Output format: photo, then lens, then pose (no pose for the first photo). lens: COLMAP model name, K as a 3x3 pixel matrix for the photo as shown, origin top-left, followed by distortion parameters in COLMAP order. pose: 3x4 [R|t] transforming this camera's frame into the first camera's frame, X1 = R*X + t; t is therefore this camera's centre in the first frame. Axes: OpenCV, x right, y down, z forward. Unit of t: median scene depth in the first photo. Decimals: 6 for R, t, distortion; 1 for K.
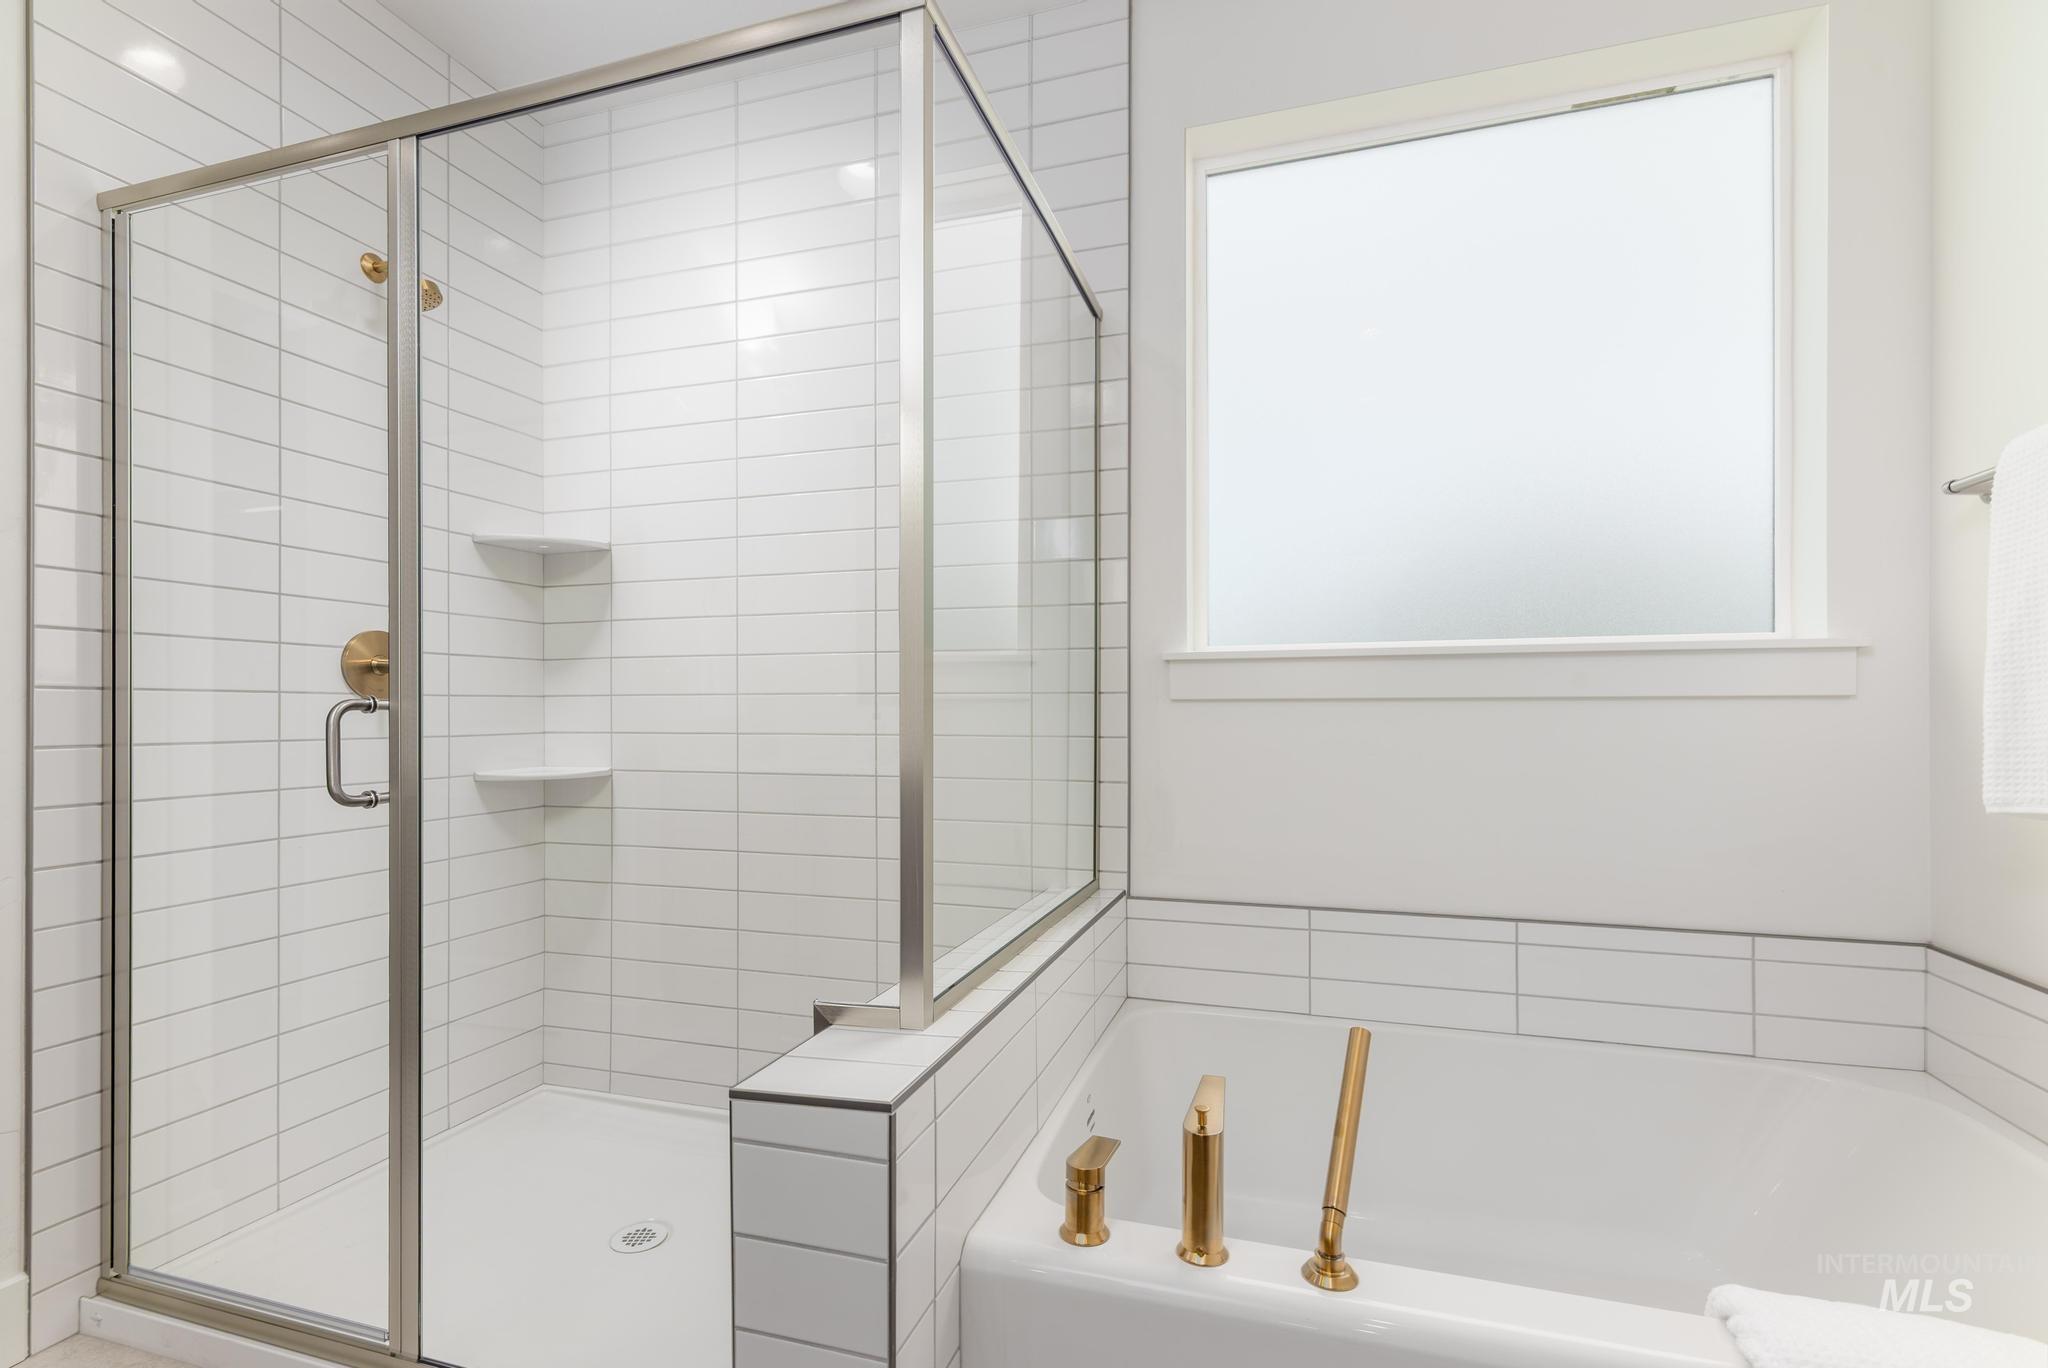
lens RADIAL K [[941.4, 0, 1020.2], [0, 941.4, 725.3], [0, 0, 1]] dist [-0.001312, -0.000069]
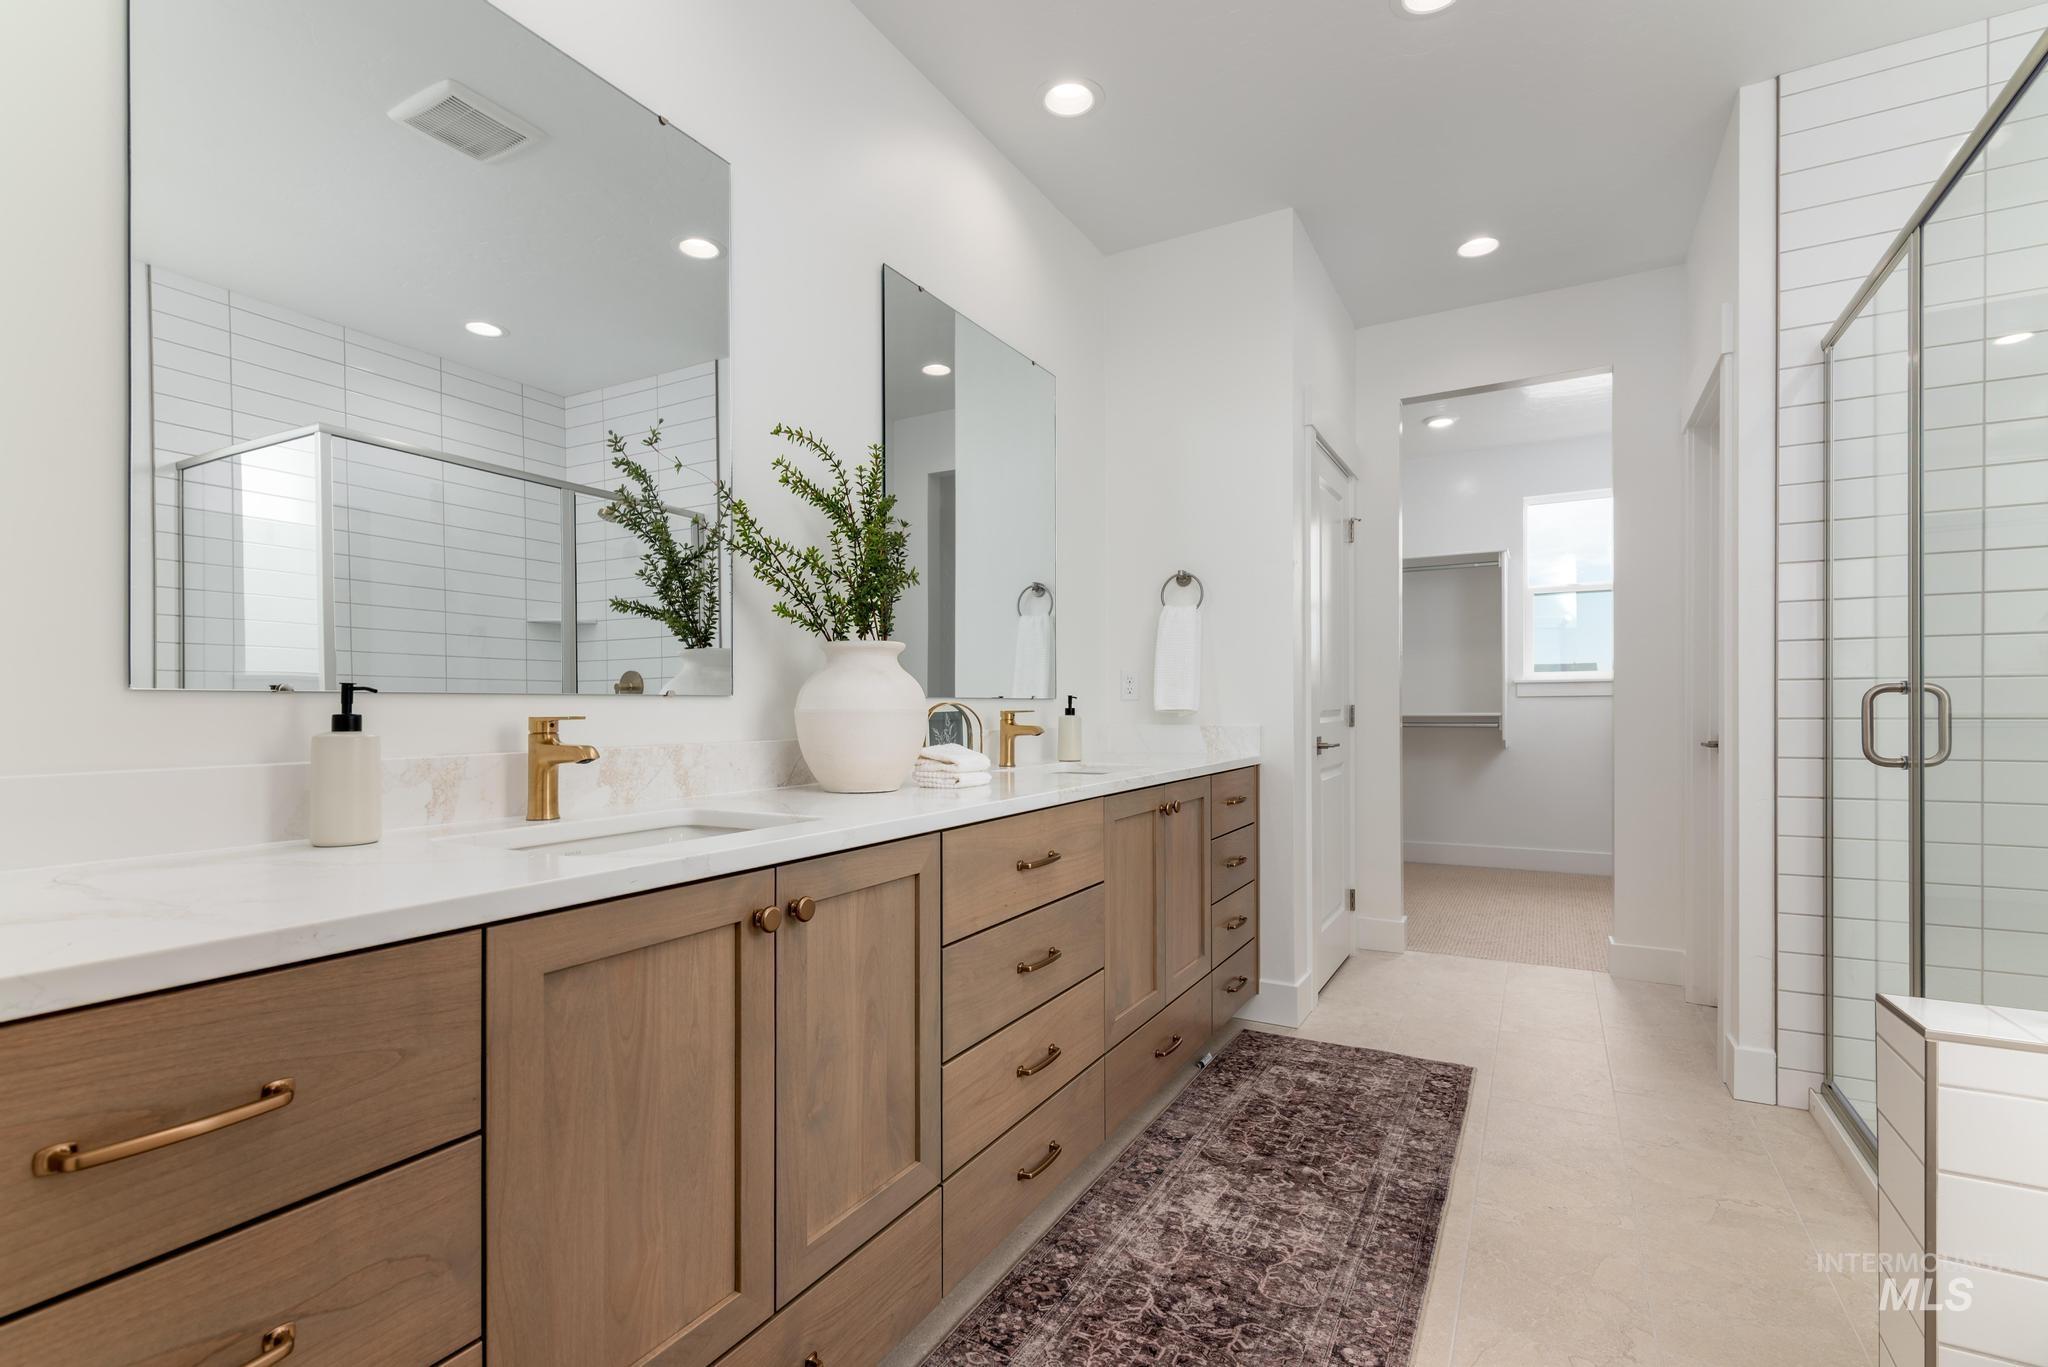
lens RADIAL K [[941.4, 0, 1024.2], [0, 941.4, 698.5], [0, 0, 1]] dist [-0.001312, -0.000069]
pose [[-0.196718, -0.004295, -0.980451, 0.771424], [0.003246, 0.999982, -0.005032, -0.006477], [0.980455, -0.004172, -0.196700, 0.080431]]
